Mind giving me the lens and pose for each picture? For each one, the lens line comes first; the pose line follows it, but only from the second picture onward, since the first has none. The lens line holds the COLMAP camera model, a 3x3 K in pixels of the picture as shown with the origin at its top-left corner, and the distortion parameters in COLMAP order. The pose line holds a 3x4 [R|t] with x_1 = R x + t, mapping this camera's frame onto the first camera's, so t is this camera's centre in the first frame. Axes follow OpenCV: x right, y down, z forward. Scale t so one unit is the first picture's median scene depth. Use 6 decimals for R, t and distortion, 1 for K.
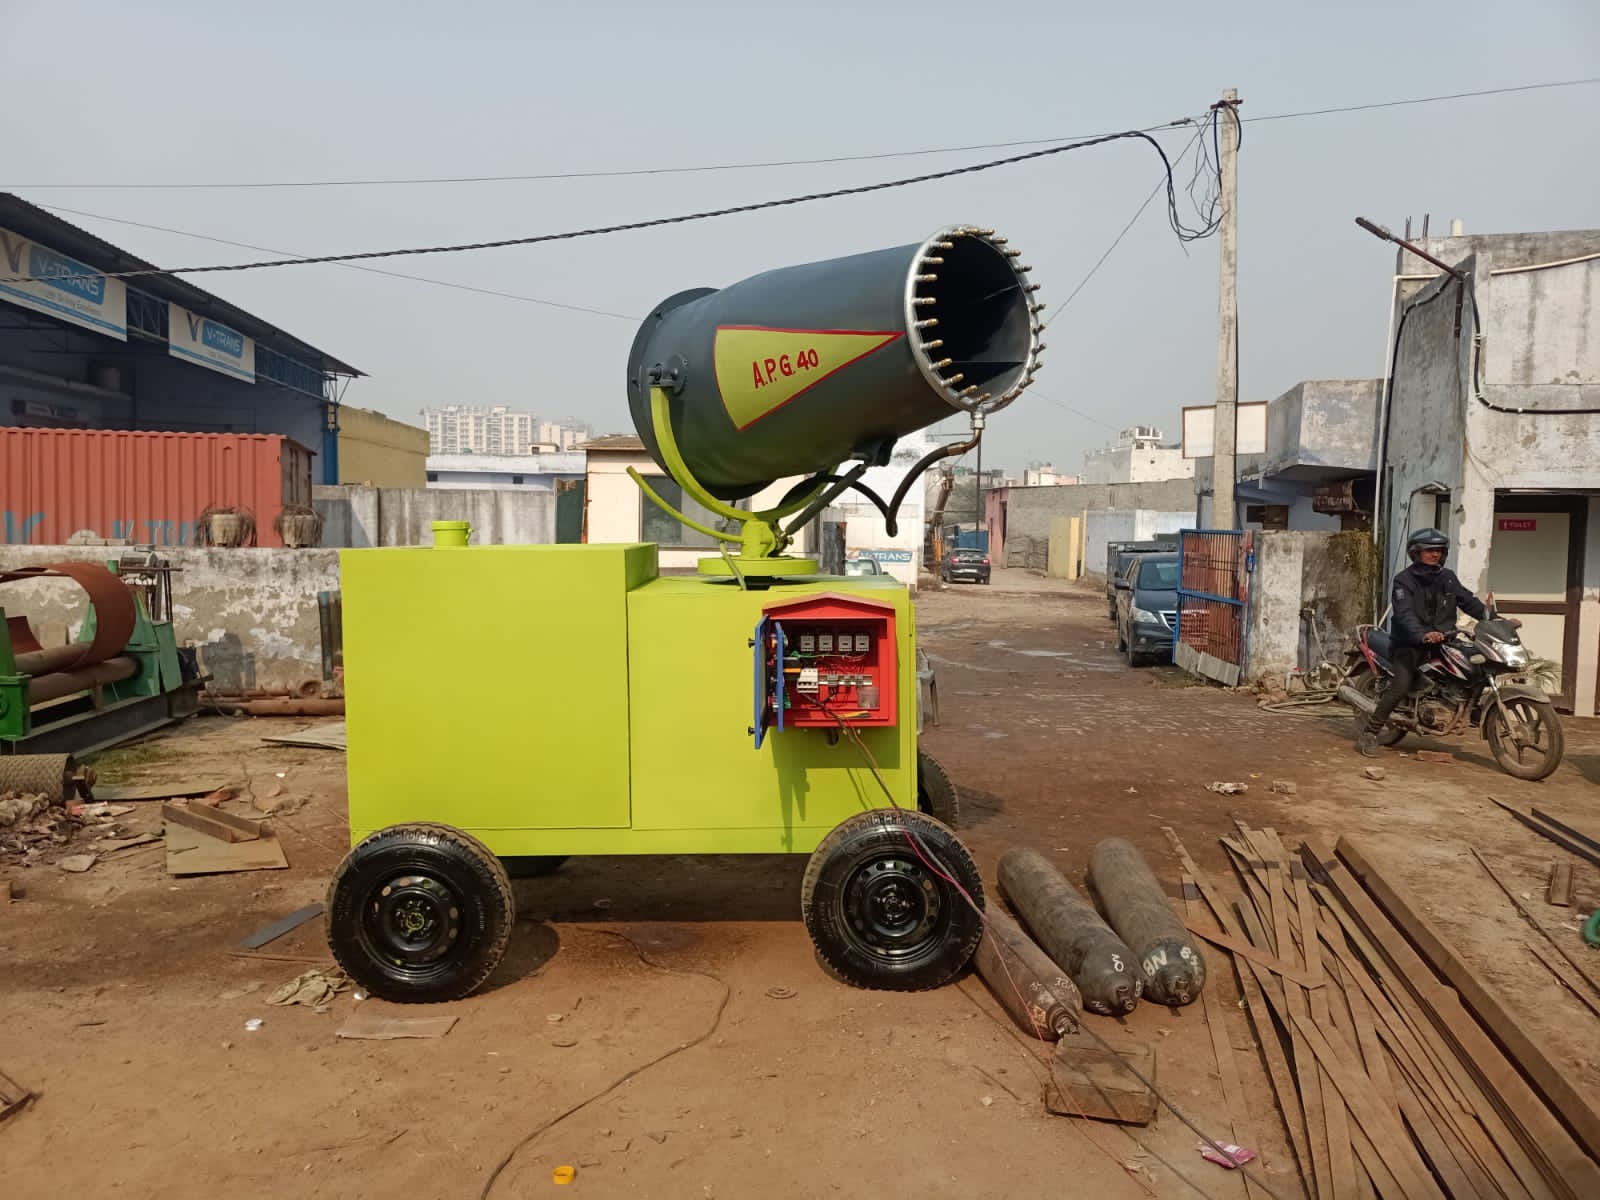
lens RADIAL K [[1126.2, 0, 799.5], [0, 1126.2, 624.8], [0, 0, 1]] dist [0.003904, 0.031539]
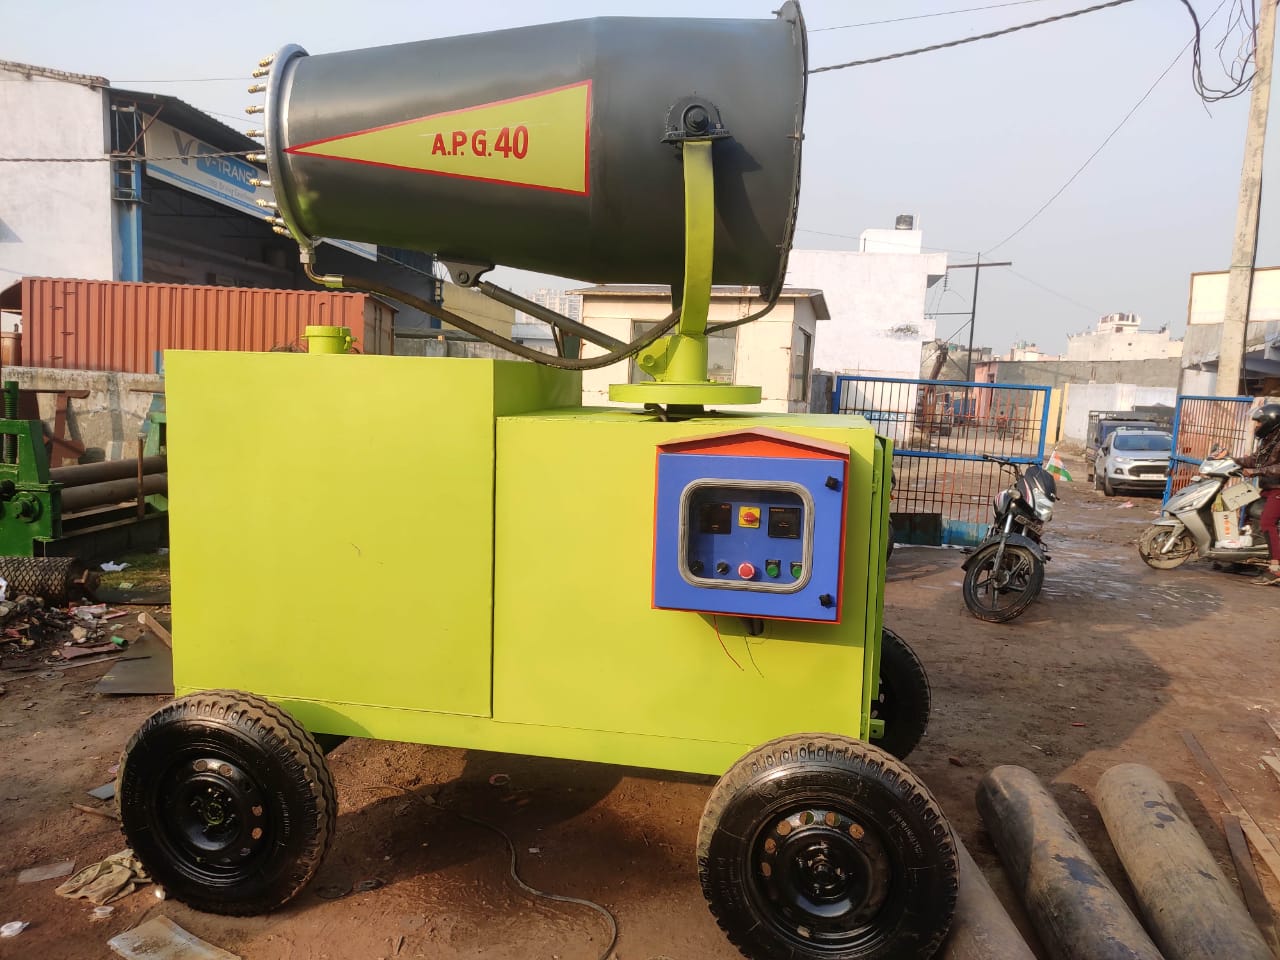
lens RADIAL K [[901.0, 0, 639.6], [0, 901.0, 499.8], [0, 0, 1]] dist [0.003904, 0.031539]
pose [[0.981736, 0.053182, -0.182663, 0.015505], [-0.046696, 0.998123, 0.039631, -0.000333], [0.184427, -0.030378, 0.982377, 0.109244]]
